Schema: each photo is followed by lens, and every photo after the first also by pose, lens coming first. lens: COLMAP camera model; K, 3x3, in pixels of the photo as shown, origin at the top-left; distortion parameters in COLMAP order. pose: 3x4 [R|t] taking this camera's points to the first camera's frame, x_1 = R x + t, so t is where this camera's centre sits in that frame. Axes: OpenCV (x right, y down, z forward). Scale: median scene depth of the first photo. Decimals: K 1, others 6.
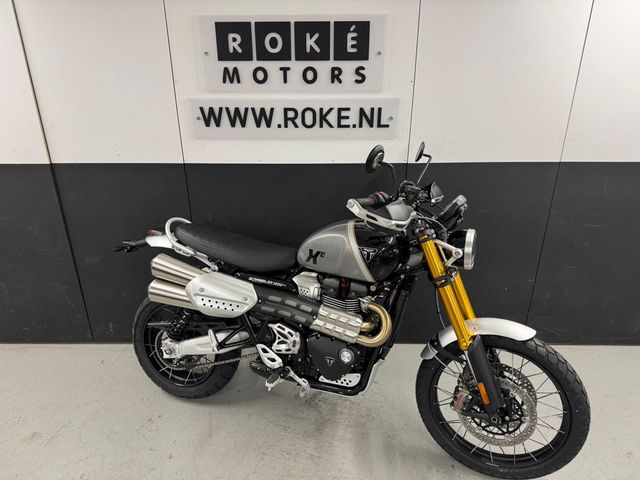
lens RADIAL K [[442.4, 0, 320.0], [0, 442.4, 240.0], [0, 0, 1]] dist [0.007470, -0.001587]
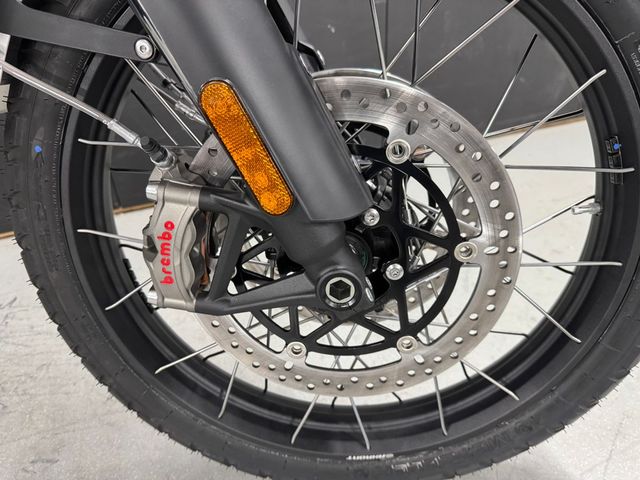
lens RADIAL K [[442.4, 0, 320.0], [0, 442.4, 240.0], [0, 0, 1]] dist [0.007470, -0.001587]
pose [[0.925042, -0.241565, 0.293162, 0.290603], [0.193143, 0.963648, 0.184603, 0.301320], [-0.327098, -0.114143, 0.938071, 0.717379]]
